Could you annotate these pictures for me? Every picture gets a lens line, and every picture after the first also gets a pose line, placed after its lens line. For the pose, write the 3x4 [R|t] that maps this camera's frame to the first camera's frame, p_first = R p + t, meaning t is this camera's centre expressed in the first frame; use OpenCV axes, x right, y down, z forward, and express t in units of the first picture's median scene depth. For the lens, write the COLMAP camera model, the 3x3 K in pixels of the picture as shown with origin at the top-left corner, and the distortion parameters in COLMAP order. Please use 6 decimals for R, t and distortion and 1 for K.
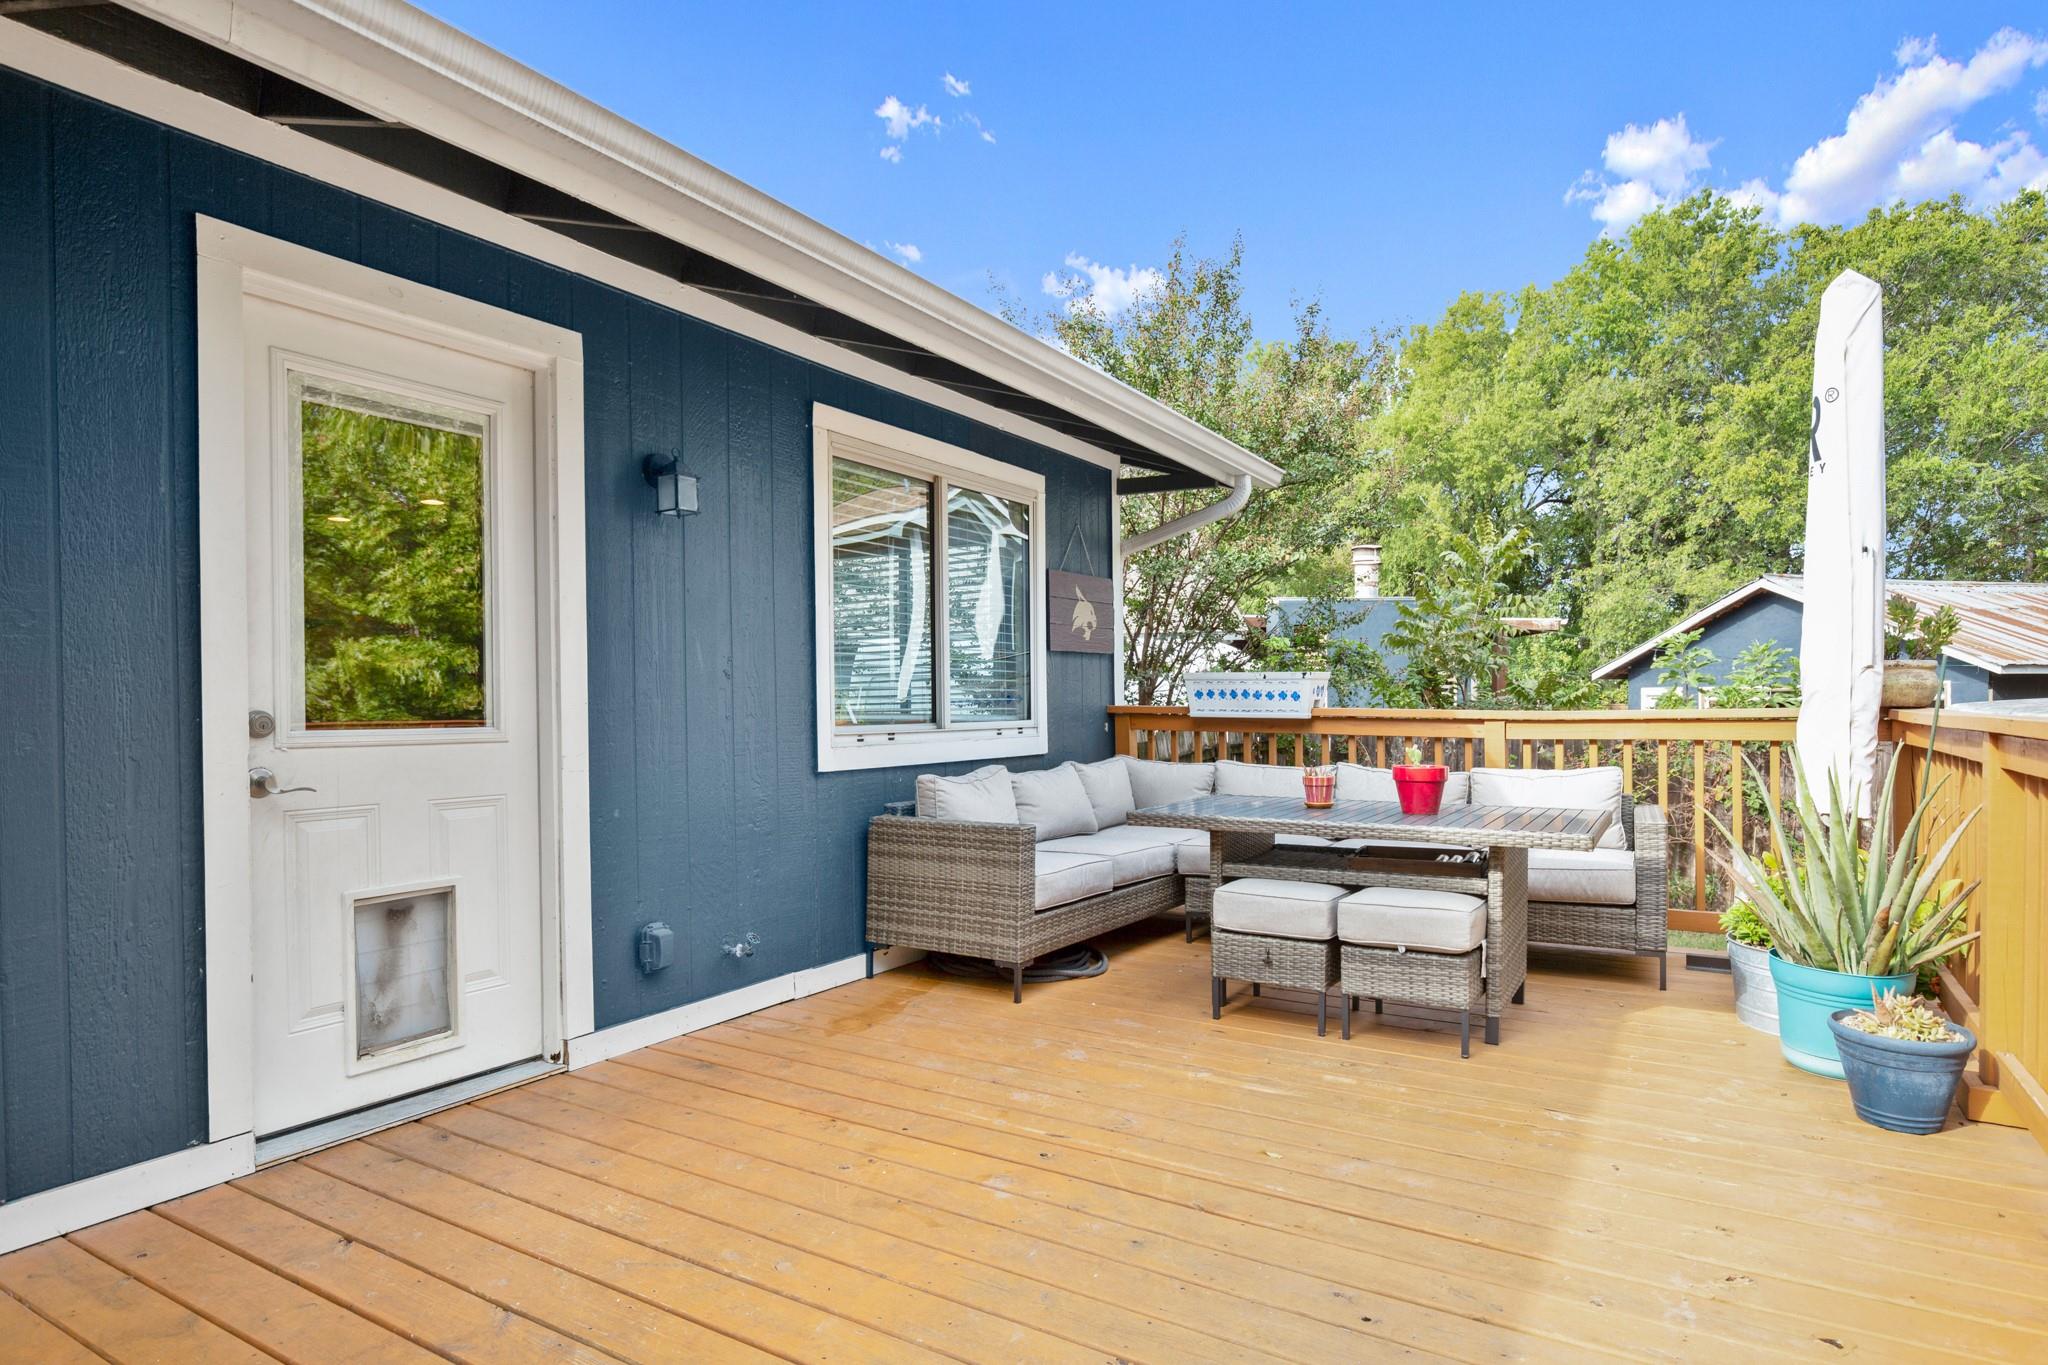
lens RADIAL K [[1112.4, 0, 1039.5], [0, 1112.4, 683.4], [0, 0, 1]] dist [-0.000922, -0.001344]
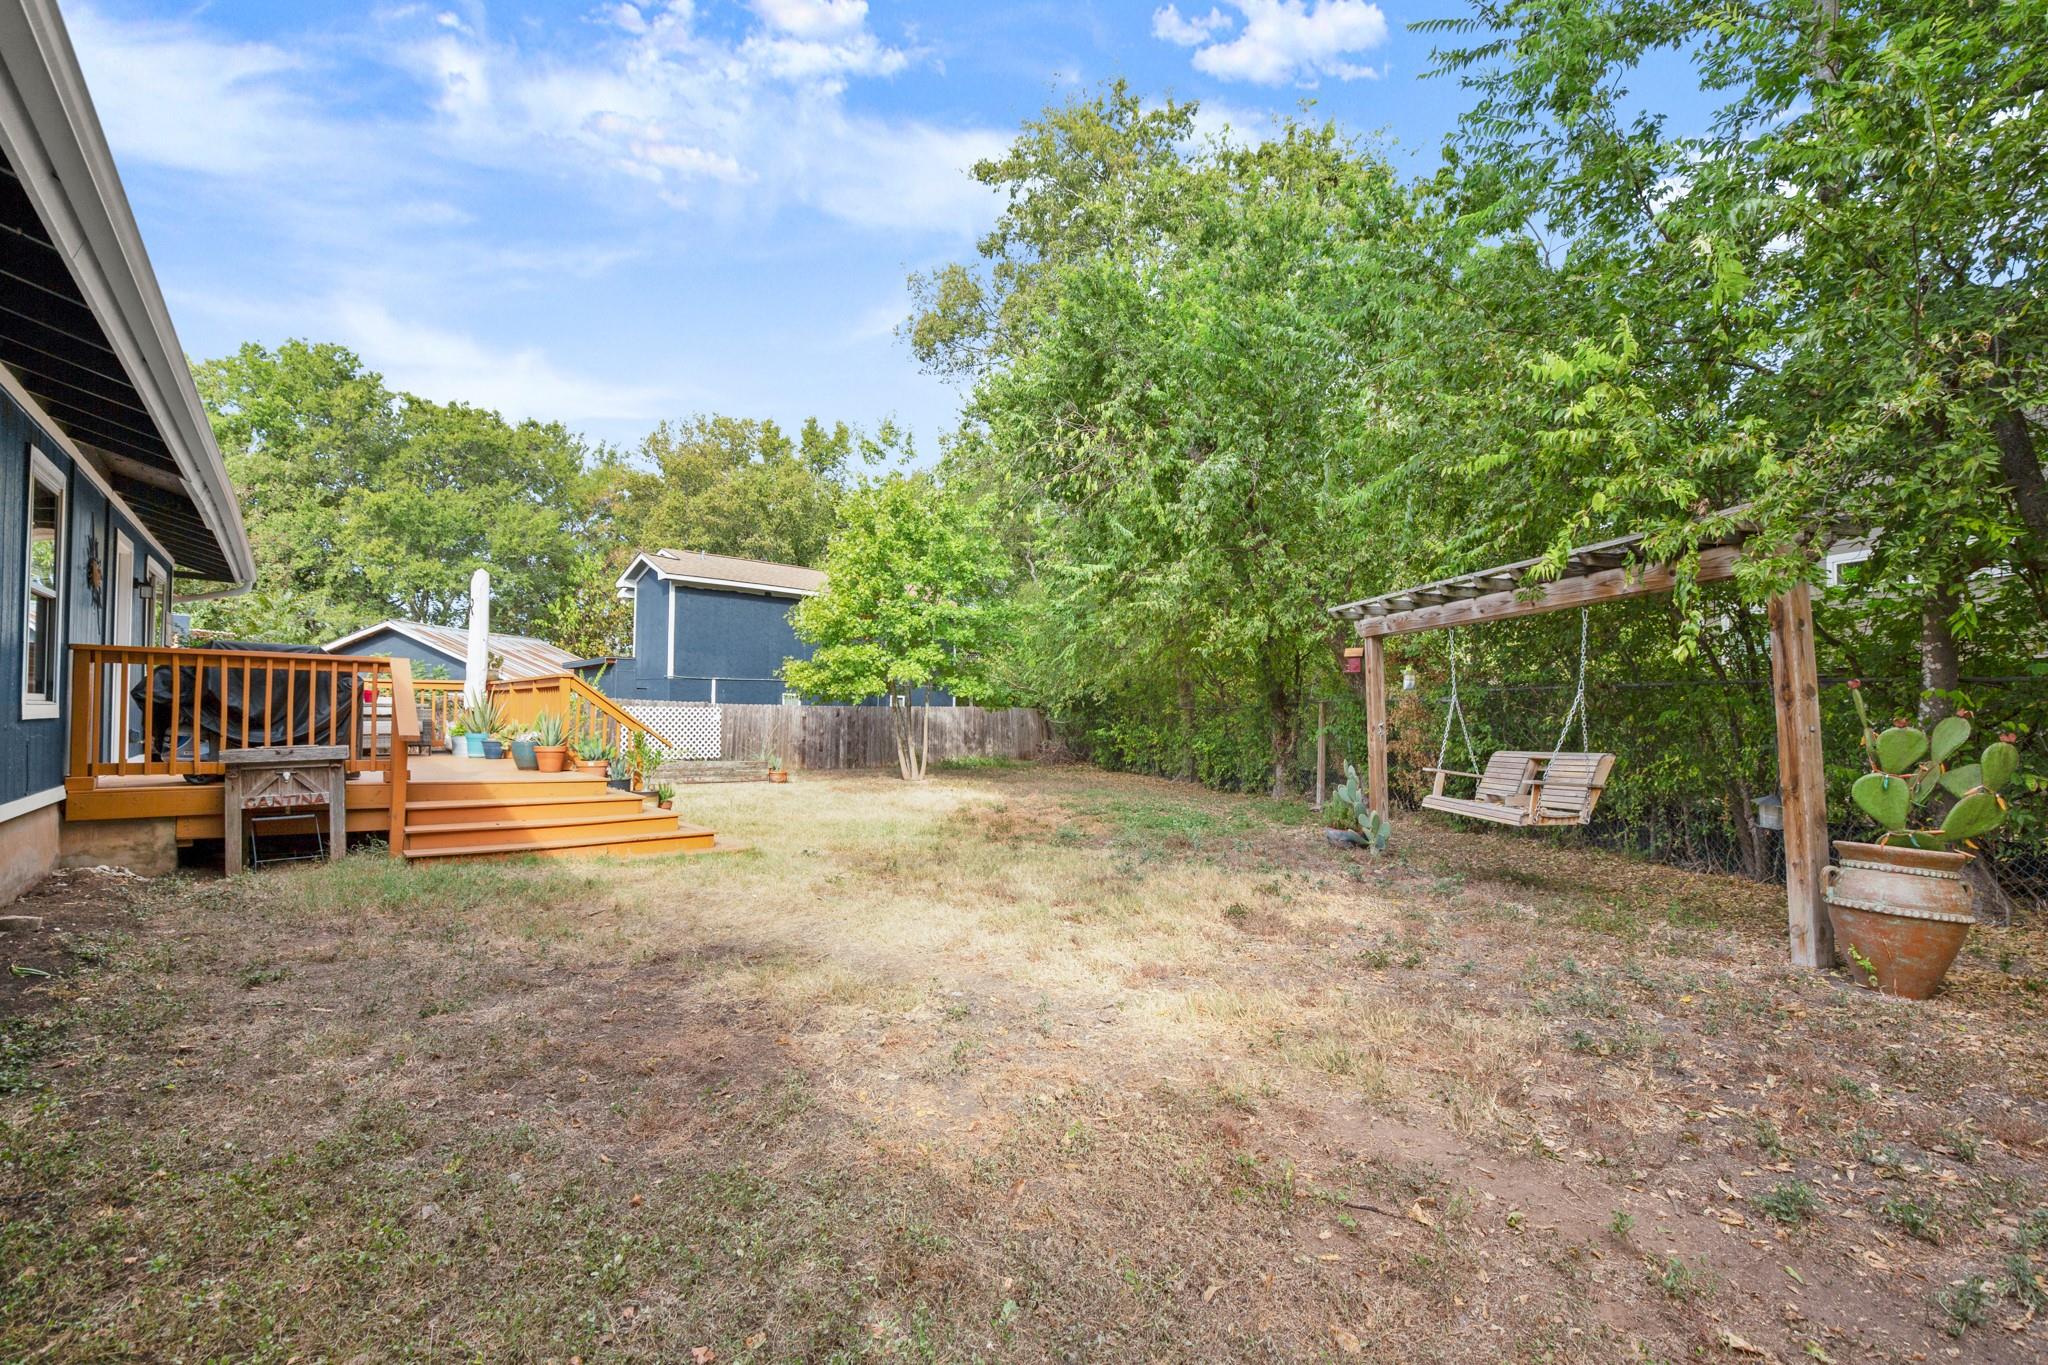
lens RADIAL K [[934.7, 0, 1038.9], [0, 934.7, 700.0], [0, 0, 1]] dist [0.001923, -0.000160]
pose [[0.337130, 0.012991, 0.941369, -0.265583], [-0.018741, 0.999799, -0.007086, 0.011380], [-0.941272, -0.015253, 0.337305, -0.305700]]
